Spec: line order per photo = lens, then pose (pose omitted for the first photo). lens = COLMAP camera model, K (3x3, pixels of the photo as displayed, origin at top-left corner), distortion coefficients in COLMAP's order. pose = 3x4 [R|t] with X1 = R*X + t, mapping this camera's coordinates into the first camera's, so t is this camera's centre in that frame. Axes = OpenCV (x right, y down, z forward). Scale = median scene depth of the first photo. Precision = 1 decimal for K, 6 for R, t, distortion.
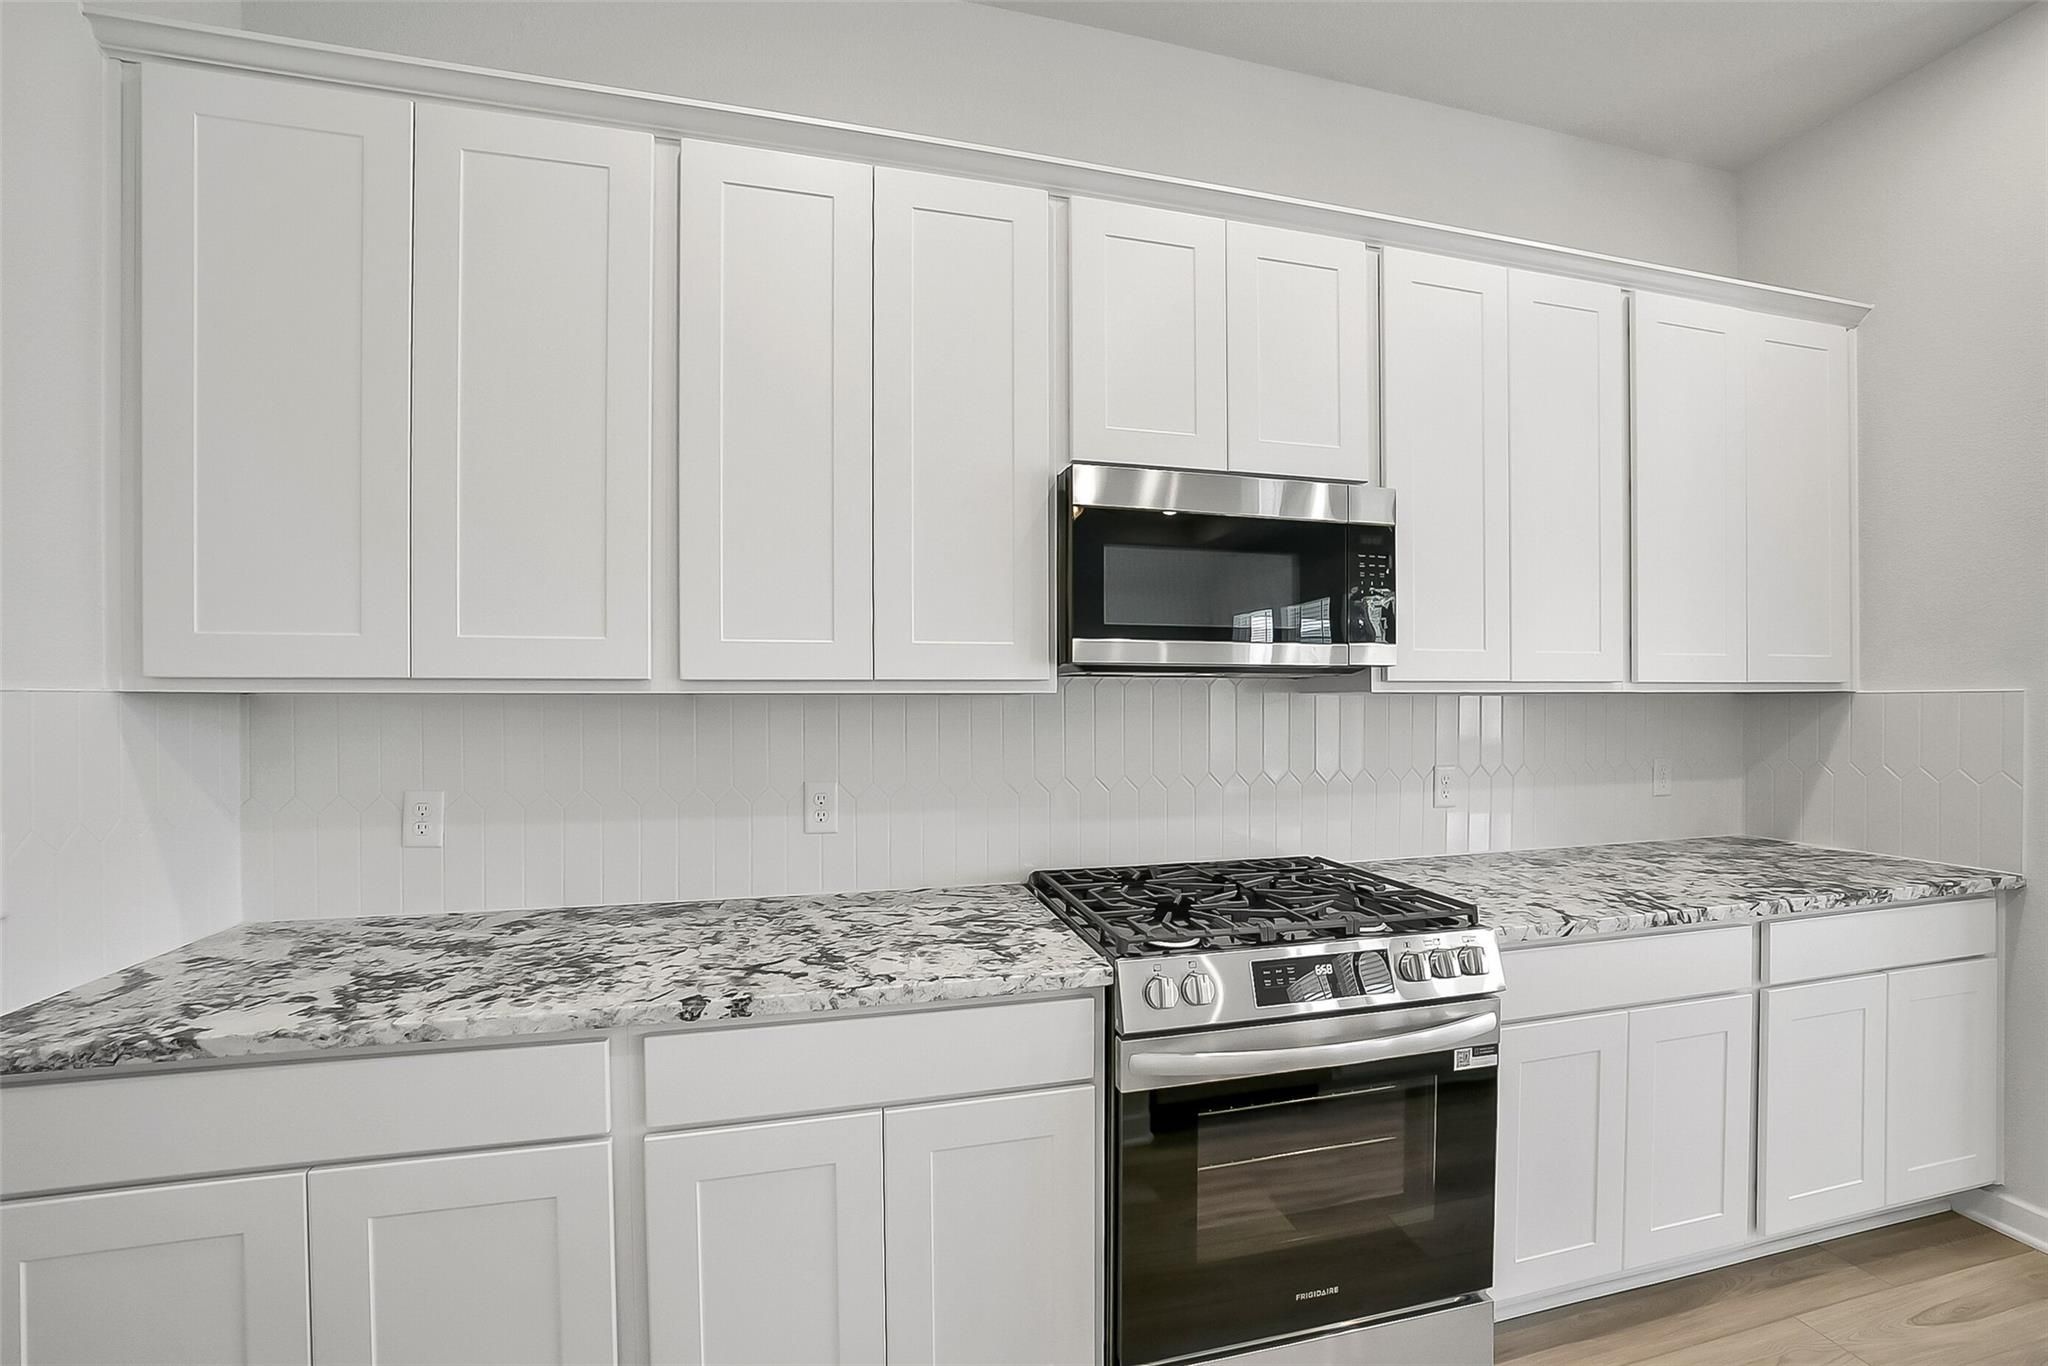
lens RADIAL K [[803.8, 0, 1021.2], [0, 803.8, 702.2], [0, 0, 1]] dist [-0.023108, 0.004522]
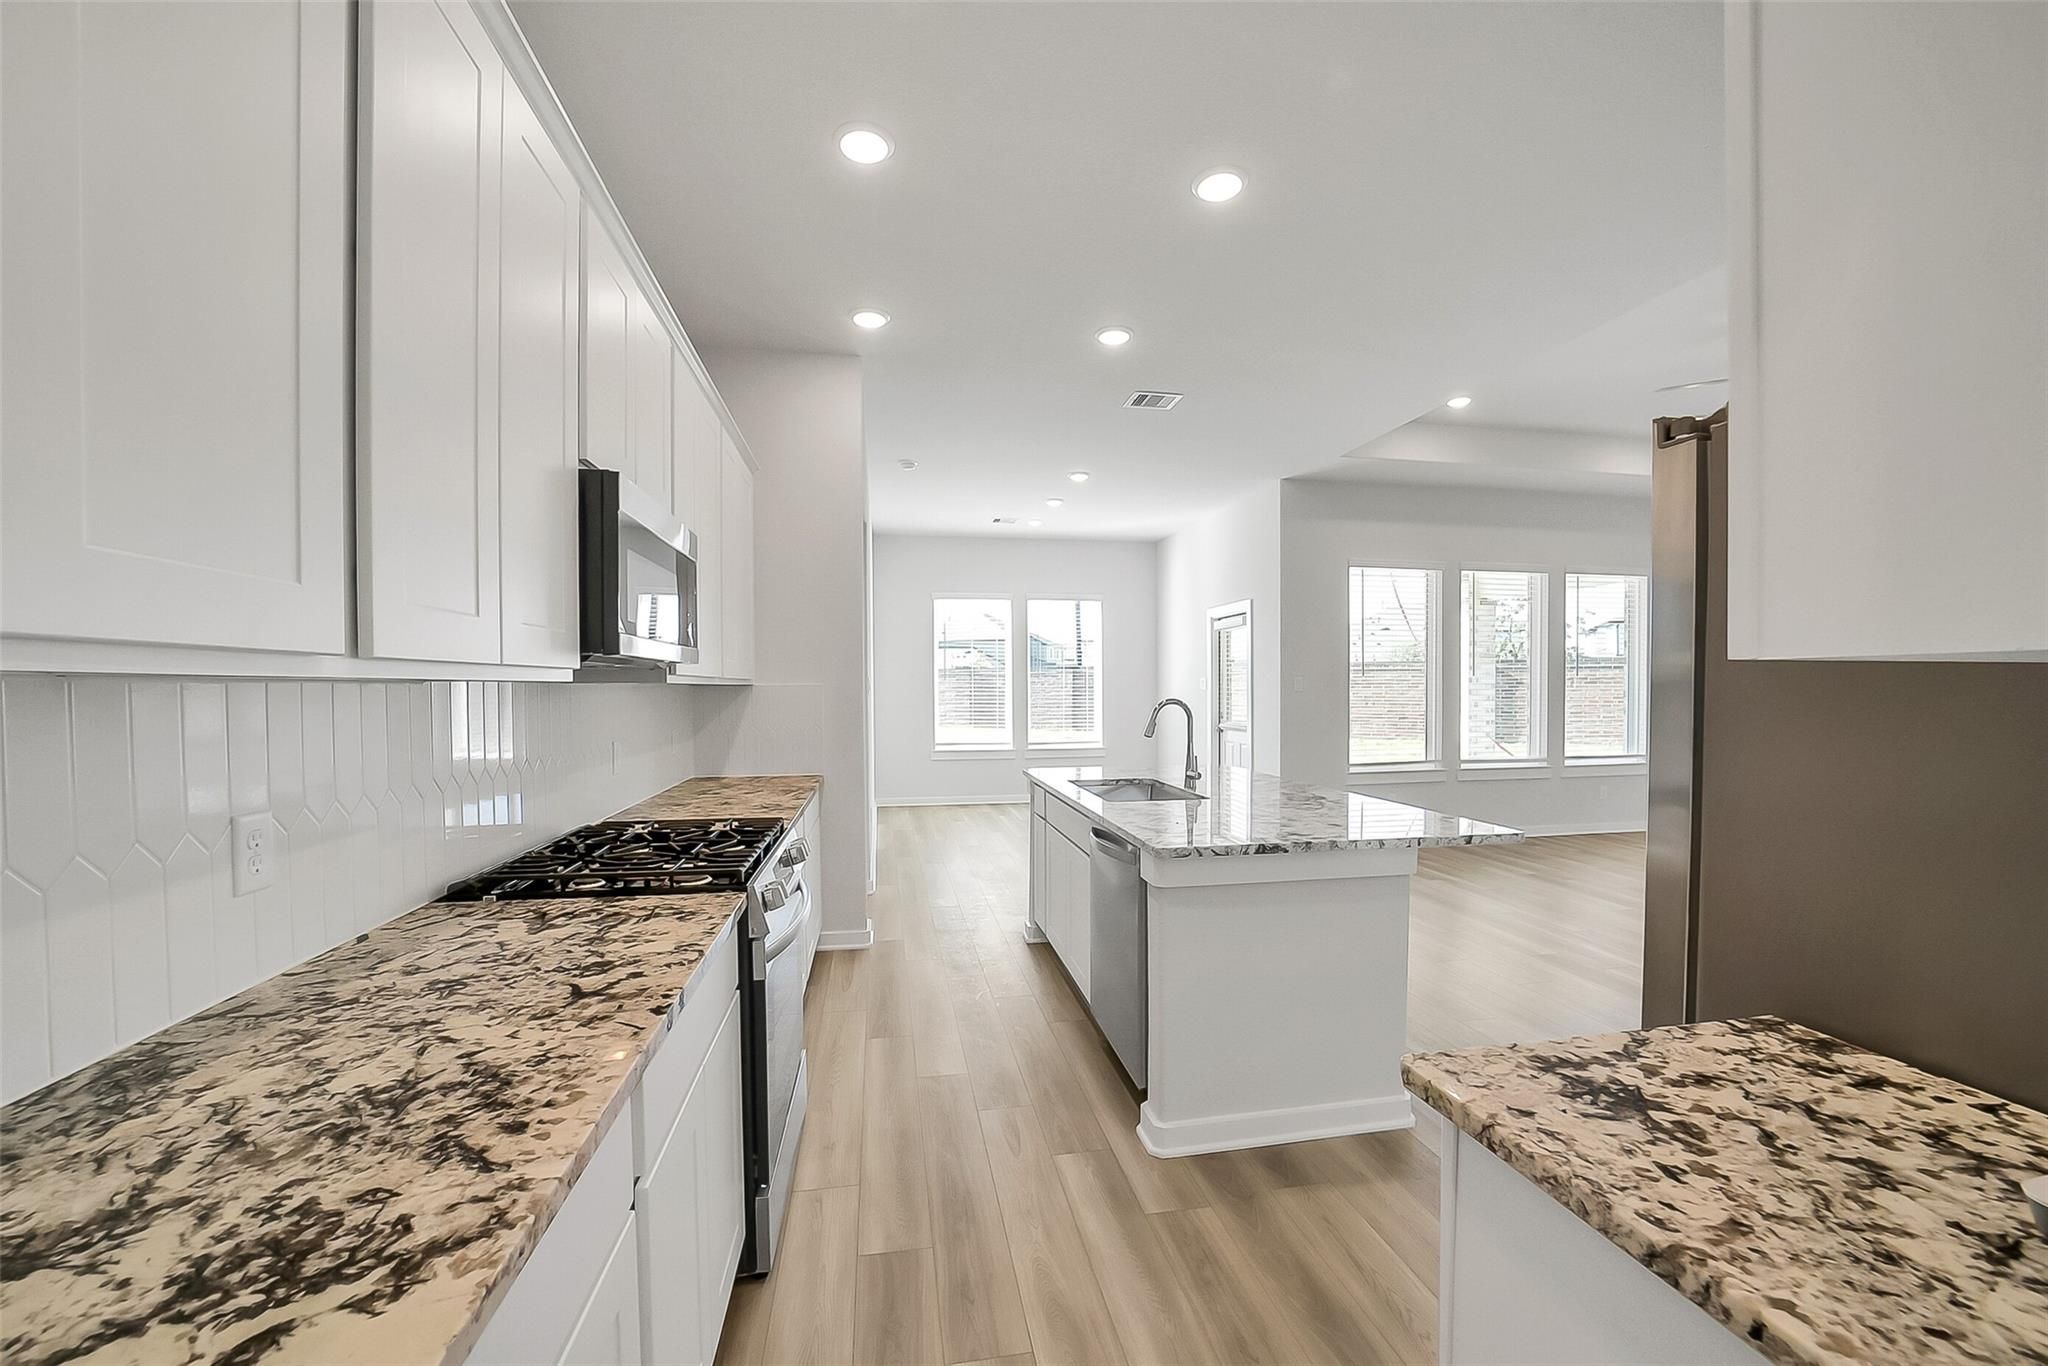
lens RADIAL K [[803.8, 0, 1043.8], [0, 803.8, 695.0], [0, 0, 1]] dist [-0.023108, 0.004522]
pose [[0.044627, -0.004607, 0.998993, -1.063907], [0.004855, 0.999979, 0.004395, 0.012900], [-0.998992, 0.004654, 0.044649, 0.436390]]
